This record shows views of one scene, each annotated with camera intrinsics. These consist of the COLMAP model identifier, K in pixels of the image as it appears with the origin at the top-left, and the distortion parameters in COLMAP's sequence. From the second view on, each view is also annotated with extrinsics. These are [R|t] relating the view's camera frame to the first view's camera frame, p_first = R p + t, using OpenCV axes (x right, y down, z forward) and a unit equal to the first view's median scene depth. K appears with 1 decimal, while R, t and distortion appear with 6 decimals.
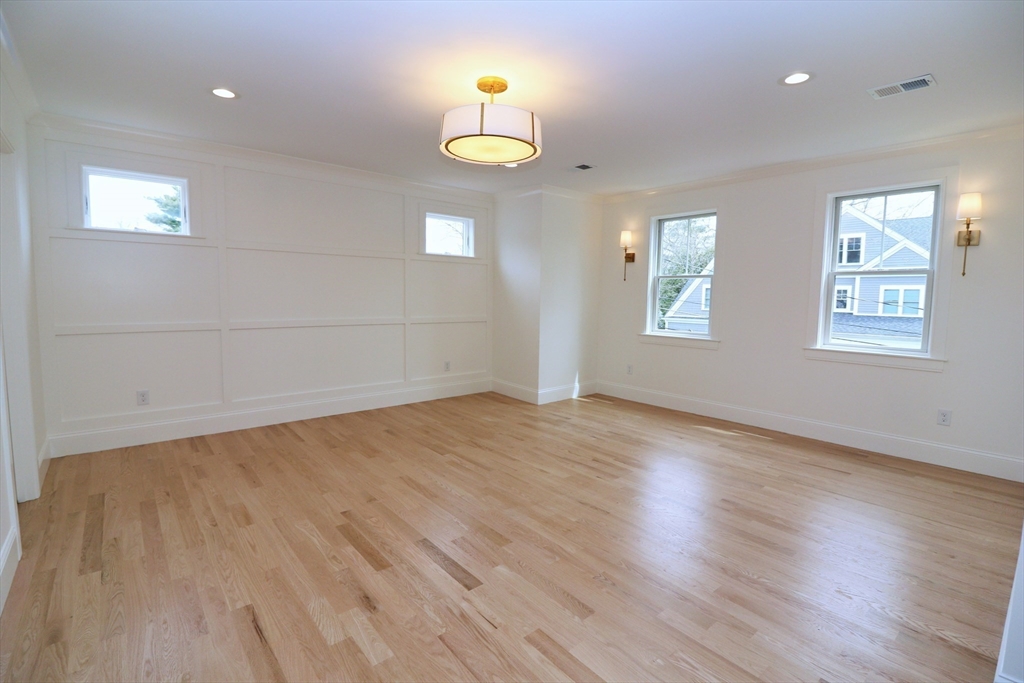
lens RADIAL K [[468.9, 0, 513.0], [0, 468.9, 336.0], [0, 0, 1]] dist [-0.001294, -0.012316]
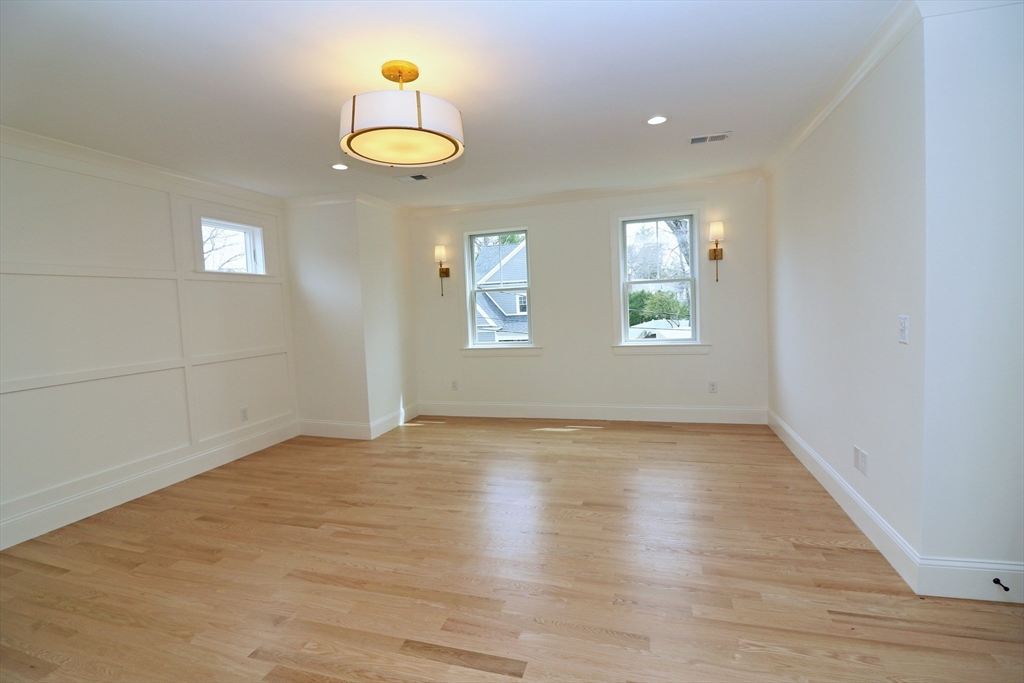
lens RADIAL K [[468.9, 0, 513.0], [0, 468.9, 336.0], [0, 0, 1]] dist [-0.001294, -0.012316]
pose [[0.839576, -0.087110, 0.536213, -0.232844], [0.103127, 0.994668, 0.000117, -0.026682], [-0.533364, 0.055199, 0.844083, 0.132220]]
